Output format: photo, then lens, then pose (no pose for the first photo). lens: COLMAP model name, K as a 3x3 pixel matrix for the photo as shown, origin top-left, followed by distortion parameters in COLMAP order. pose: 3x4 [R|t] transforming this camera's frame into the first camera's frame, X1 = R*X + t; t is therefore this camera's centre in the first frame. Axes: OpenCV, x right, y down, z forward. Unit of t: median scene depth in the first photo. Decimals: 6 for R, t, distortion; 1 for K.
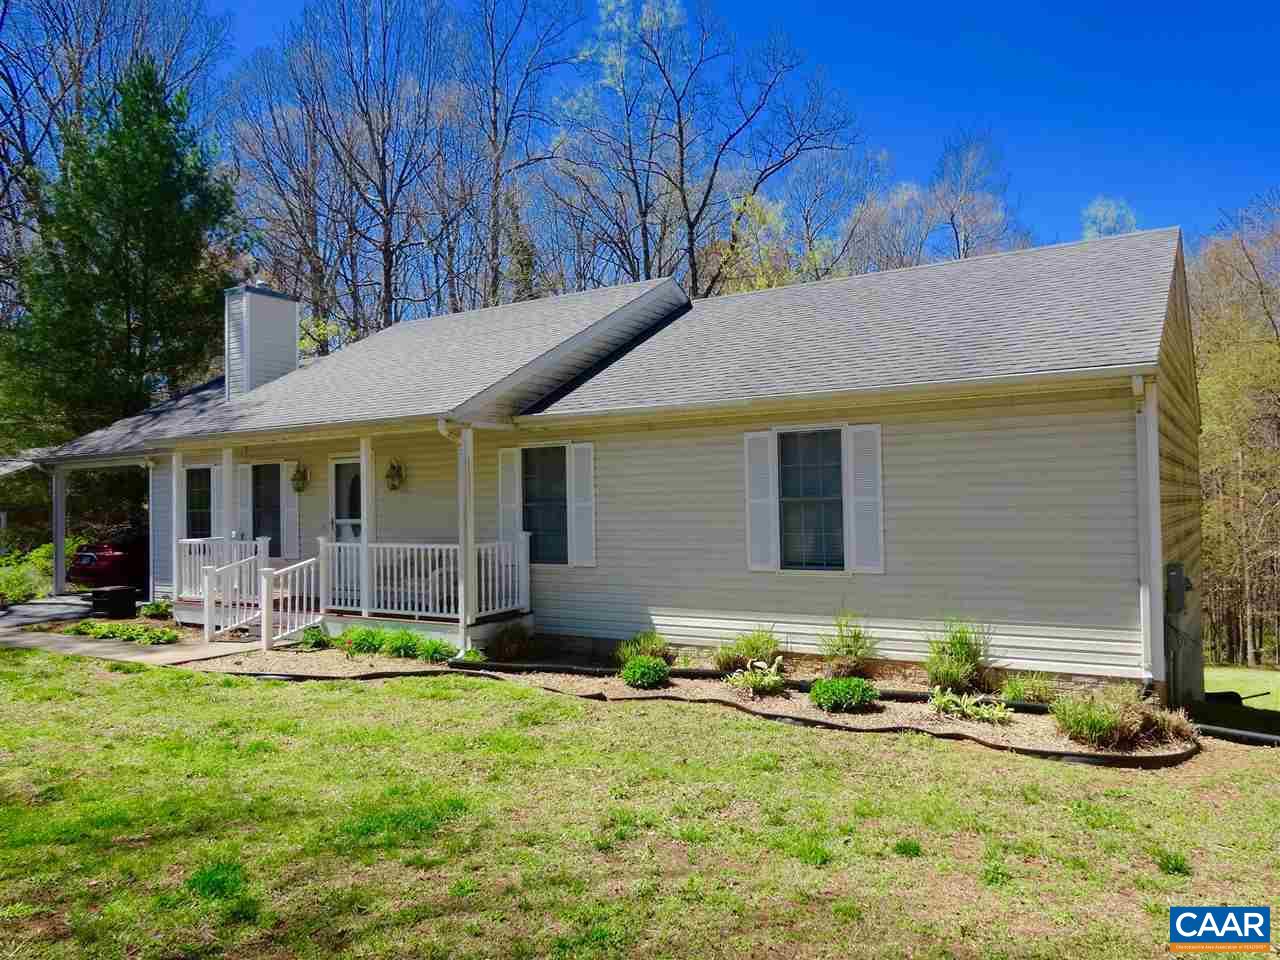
lens RADIAL K [[963.3, 0, 640.0], [0, 963.3, 480.0], [0, 0, 1]] dist [0.000280, 0.004993]
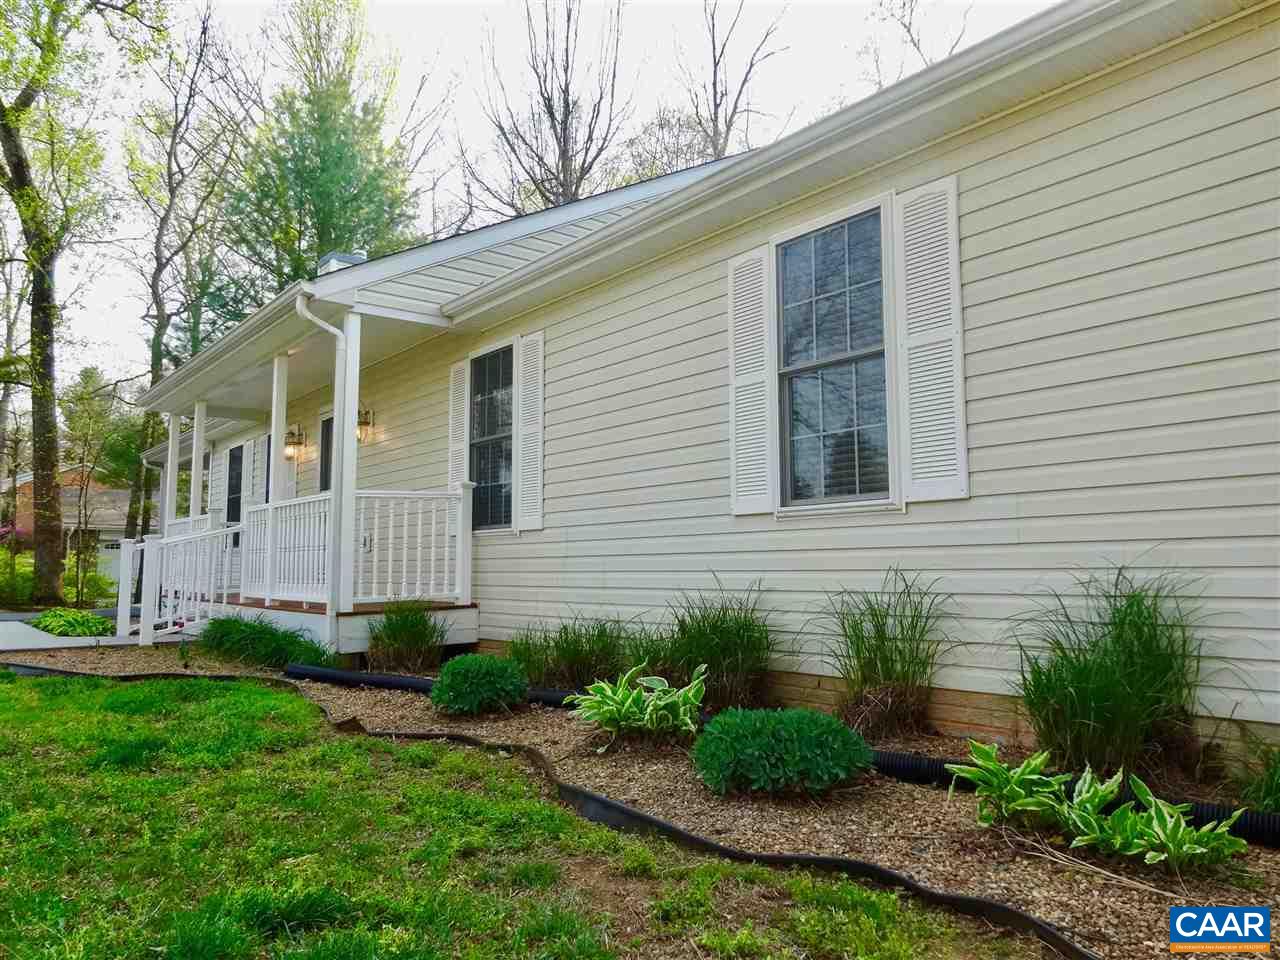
lens RADIAL K [[963.3, 0, 640.0], [0, 963.3, 480.0], [0, 0, 1]] dist [0.000280, 0.004993]
pose [[0.949714, -0.020908, -0.312419, 0.211349], [0.000330, 0.997834, -0.065777, 0.102222], [0.313118, 0.062367, 0.947664, 0.446310]]
